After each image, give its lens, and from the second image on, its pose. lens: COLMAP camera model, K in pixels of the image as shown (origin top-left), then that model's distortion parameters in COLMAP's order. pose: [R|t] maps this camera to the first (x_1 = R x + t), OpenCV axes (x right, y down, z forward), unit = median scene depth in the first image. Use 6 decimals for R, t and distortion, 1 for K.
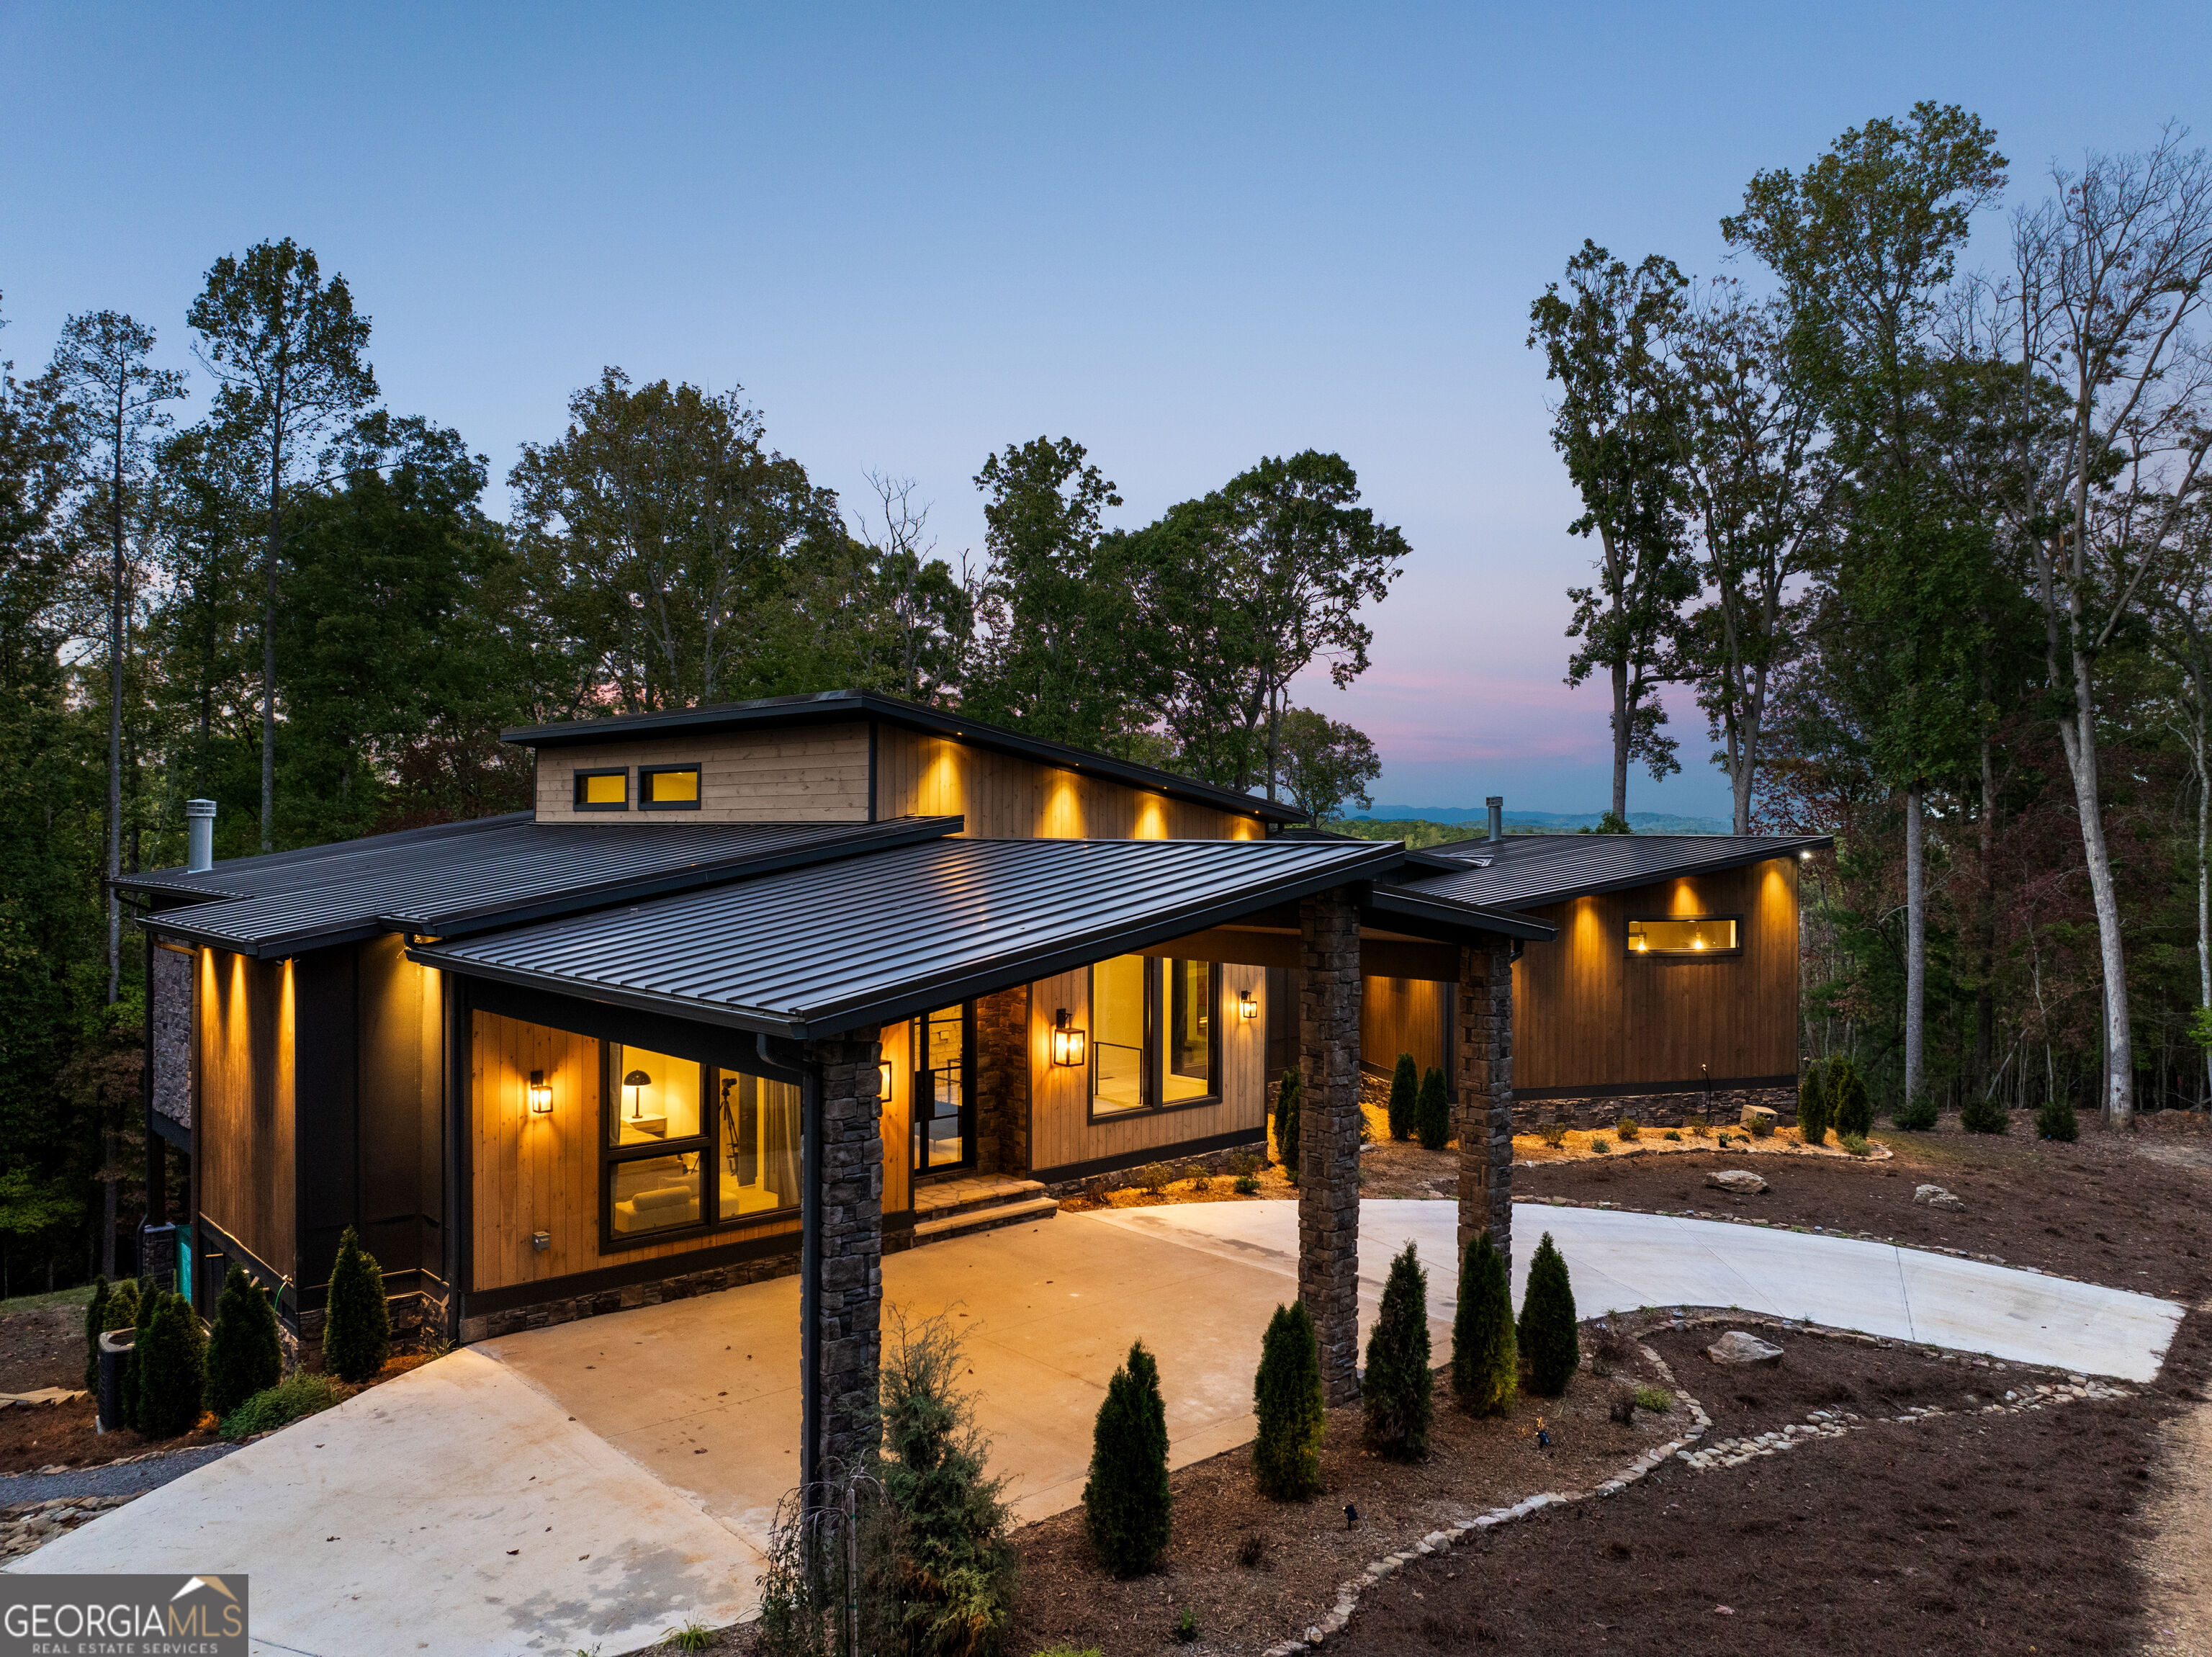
lens RADIAL K [[1571.6, 0, 1105.9], [0, 1571.6, 827.1], [0, 0, 1]] dist [-0.053028, 0.014749]
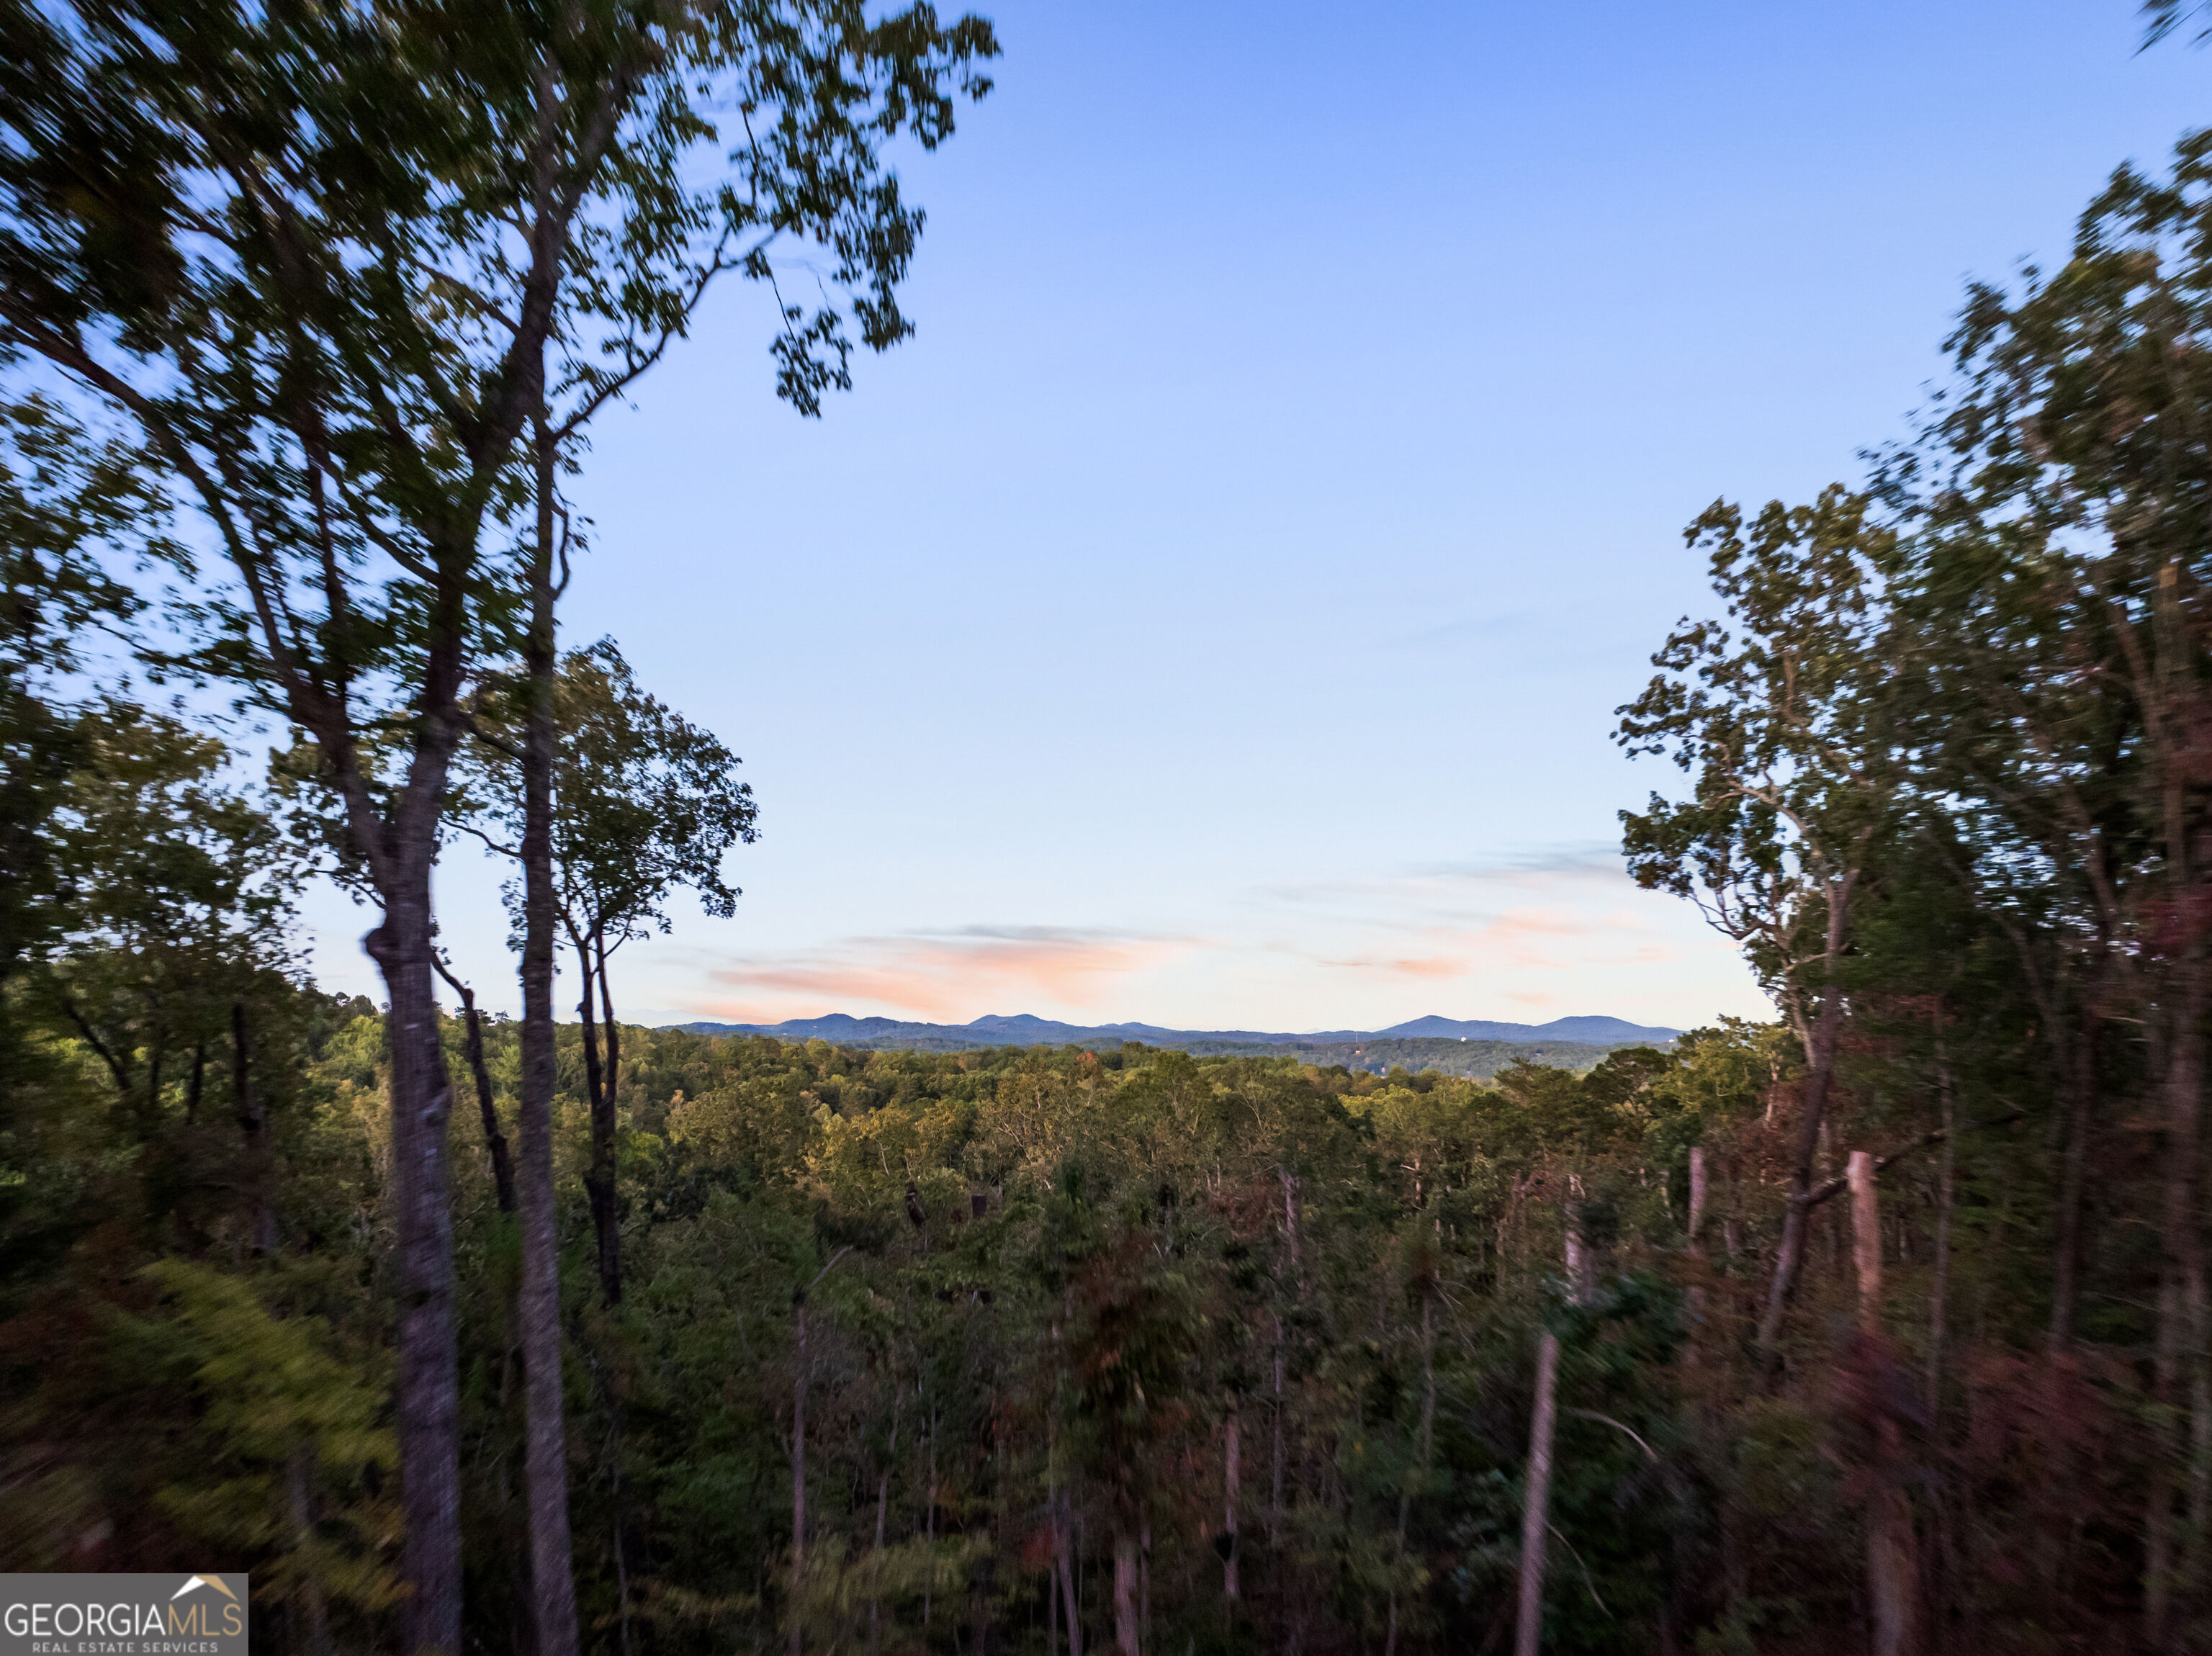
lens RADIAL K [[1571.5, 0, 1104.8], [0, 1571.5, 827.7], [0, 0, 1]] dist [-0.053028, 0.014749]
pose [[0.867952, 0.041239, 0.494933, 0.049155], [0.020474, 0.992728, -0.118622, 0.016433], [-0.496226, 0.113091, 0.860796, 0.596374]]
